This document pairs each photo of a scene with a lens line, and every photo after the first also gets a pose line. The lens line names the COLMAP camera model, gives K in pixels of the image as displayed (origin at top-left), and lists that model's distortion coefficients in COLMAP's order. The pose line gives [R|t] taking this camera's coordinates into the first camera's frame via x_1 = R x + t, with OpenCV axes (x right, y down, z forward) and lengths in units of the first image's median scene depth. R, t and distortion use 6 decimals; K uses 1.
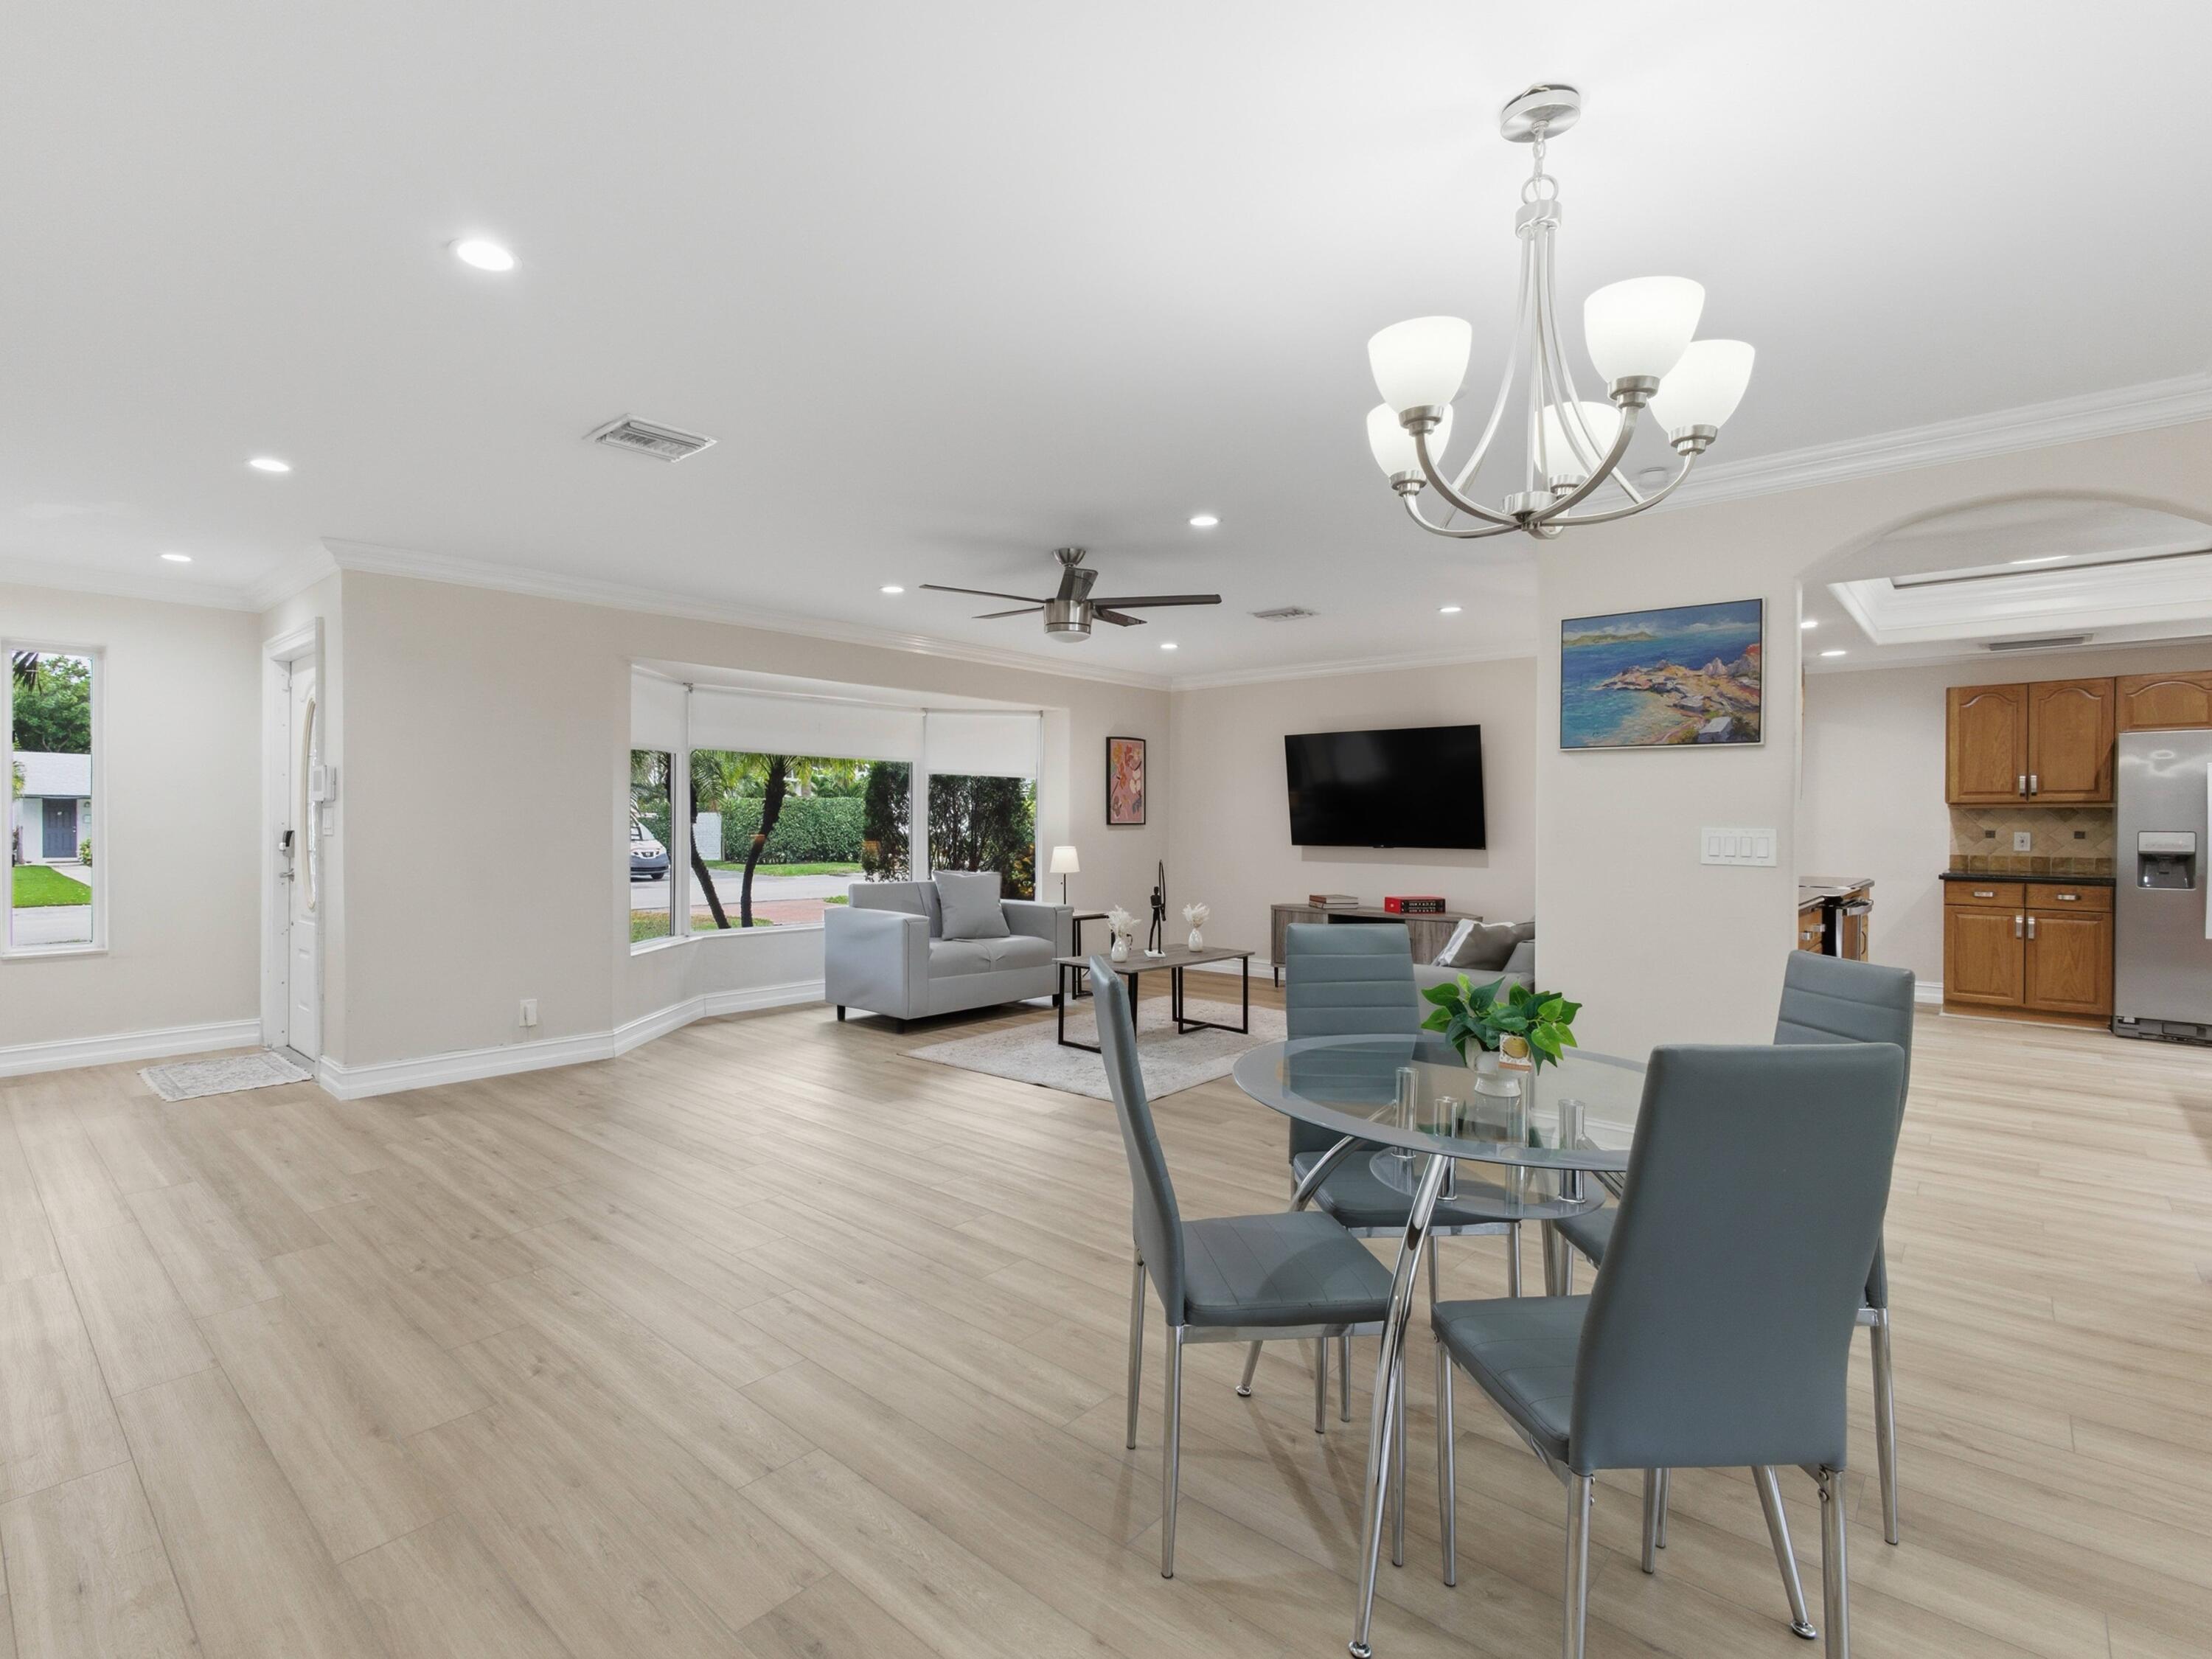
lens RADIAL K [[1059.9, 0, 1106.0], [0, 1059.9, 829.5], [0, 0, 1]] dist [-0.001645, -0.000333]
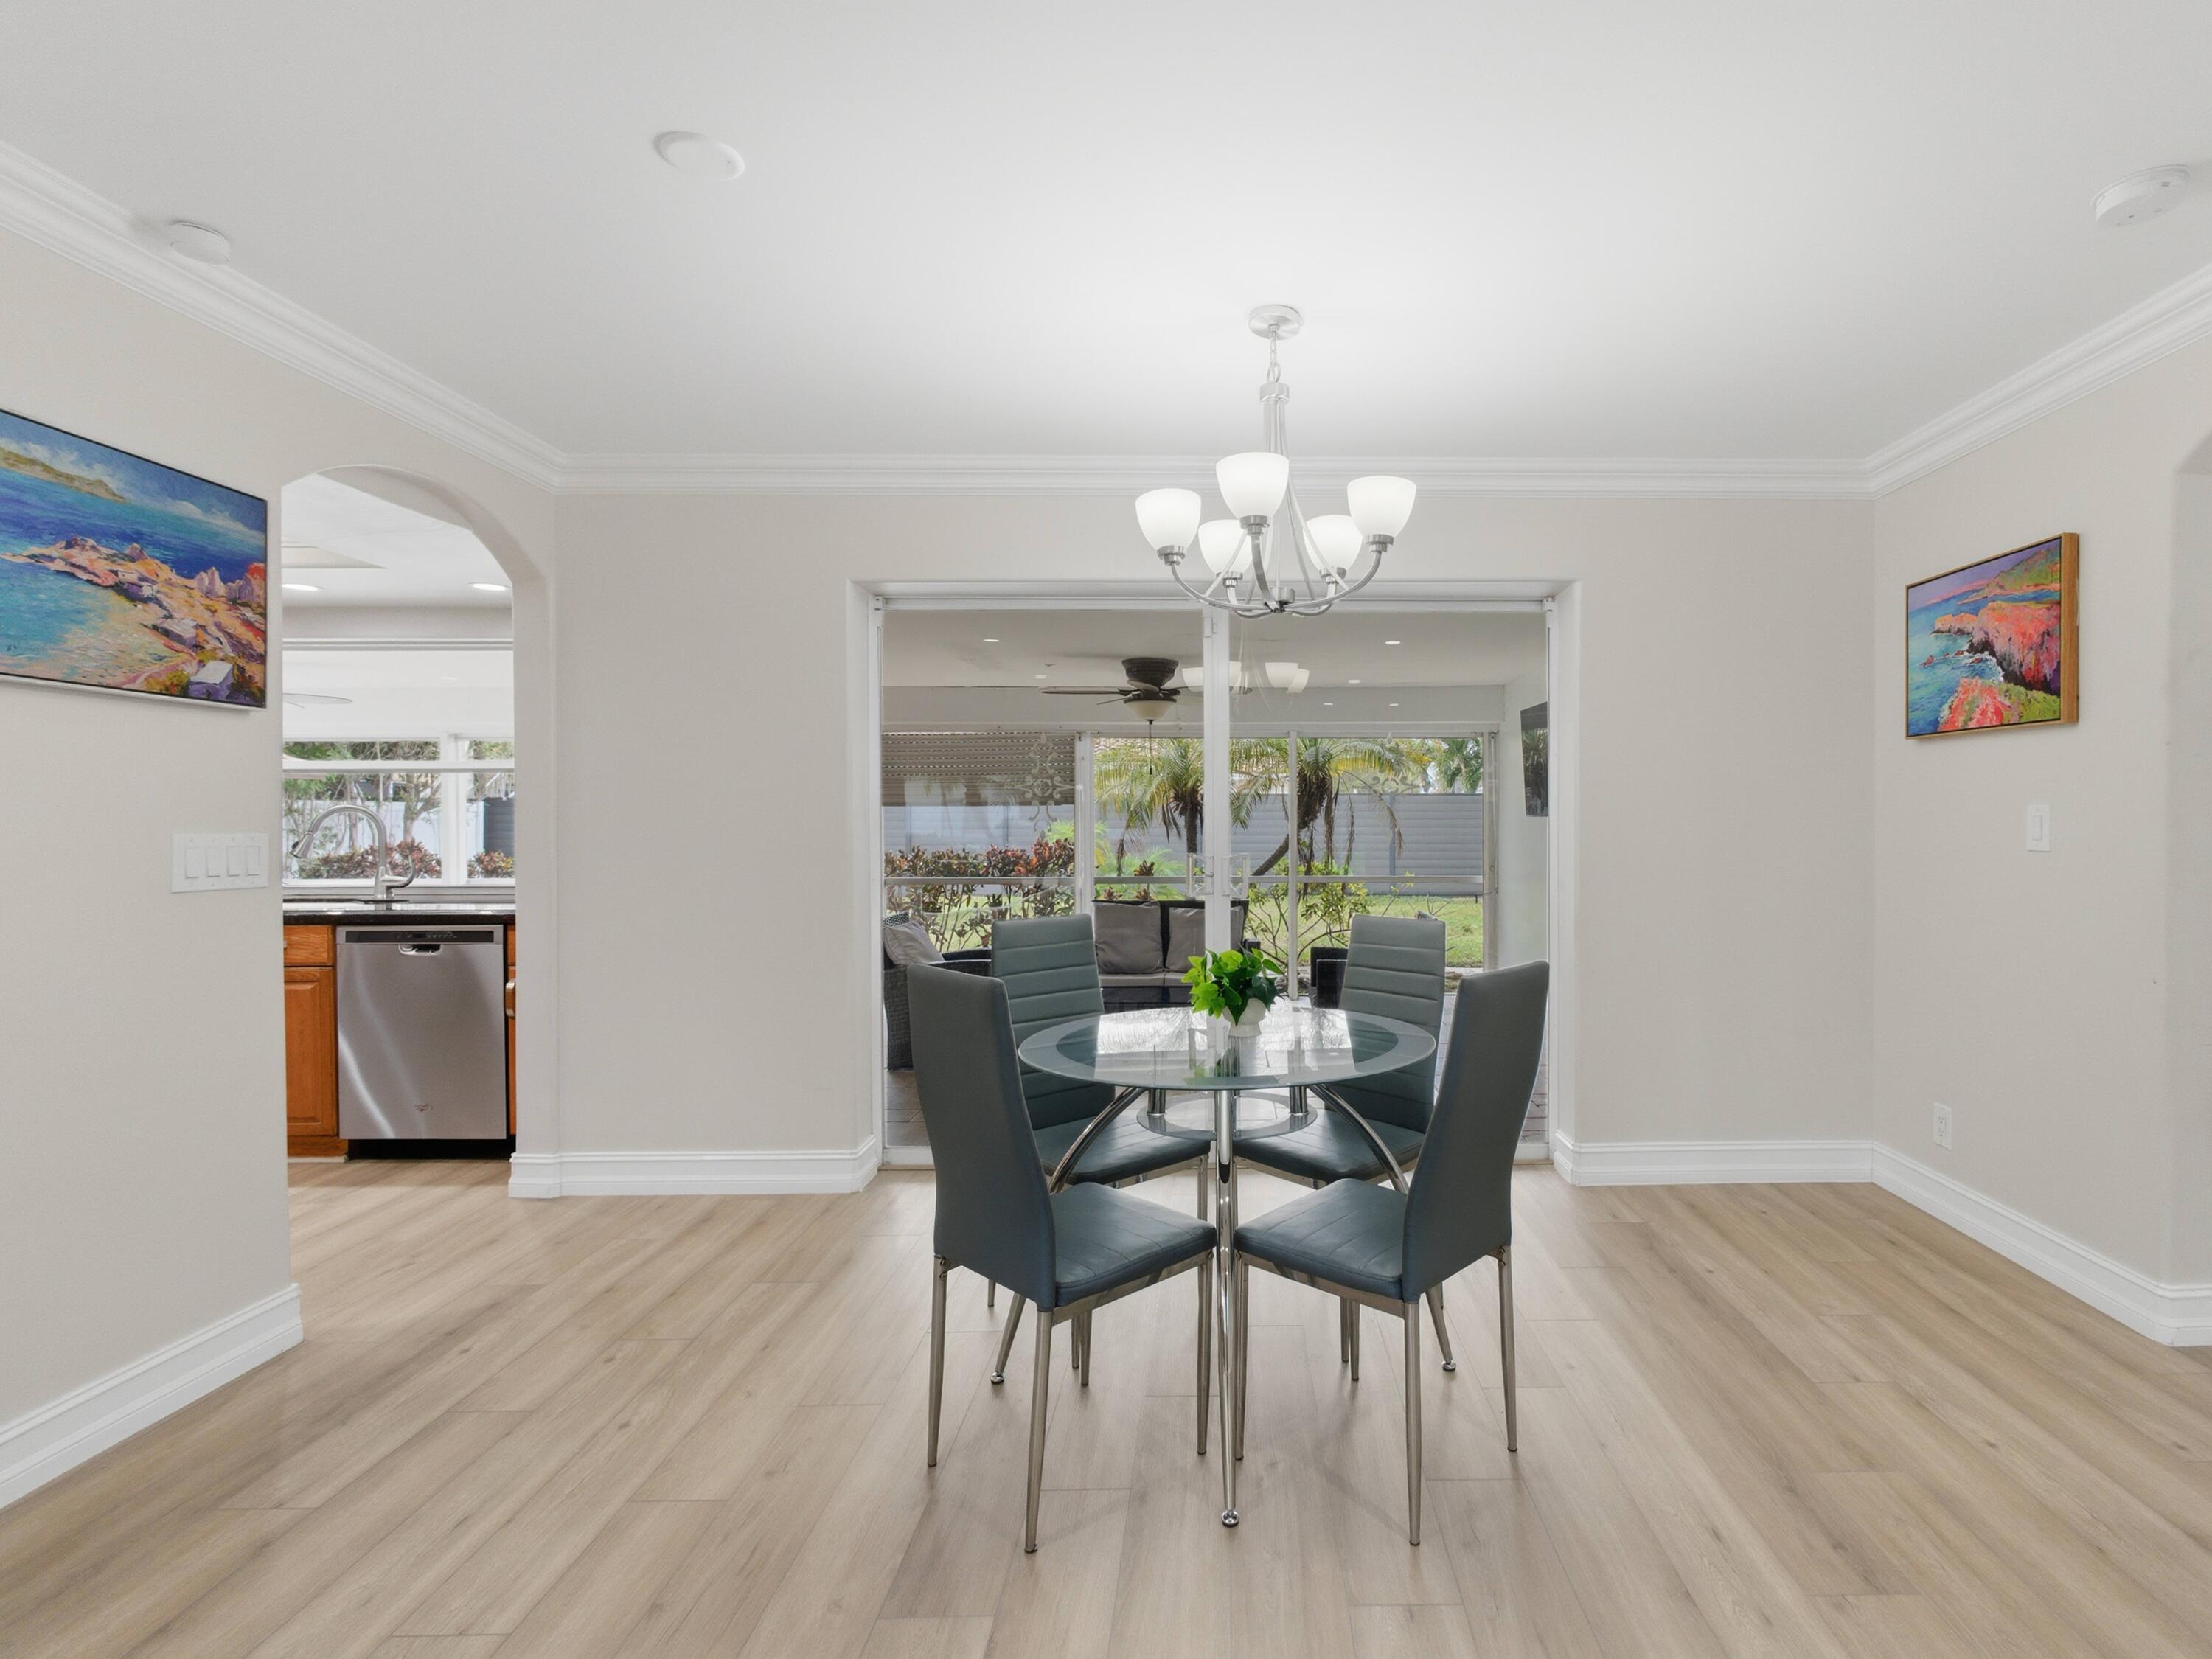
lens RADIAL K [[1085.6, 0, 1198.7], [0, 1085.6, 833.6], [0, 0, 1]] dist [-0.001191, -0.000216]
pose [[-0.637468, -0.013054, 0.770366, -0.306871], [0.003831, 0.999790, 0.020113, -0.012174], [-0.770467, 0.015773, -0.637285, 0.955580]]
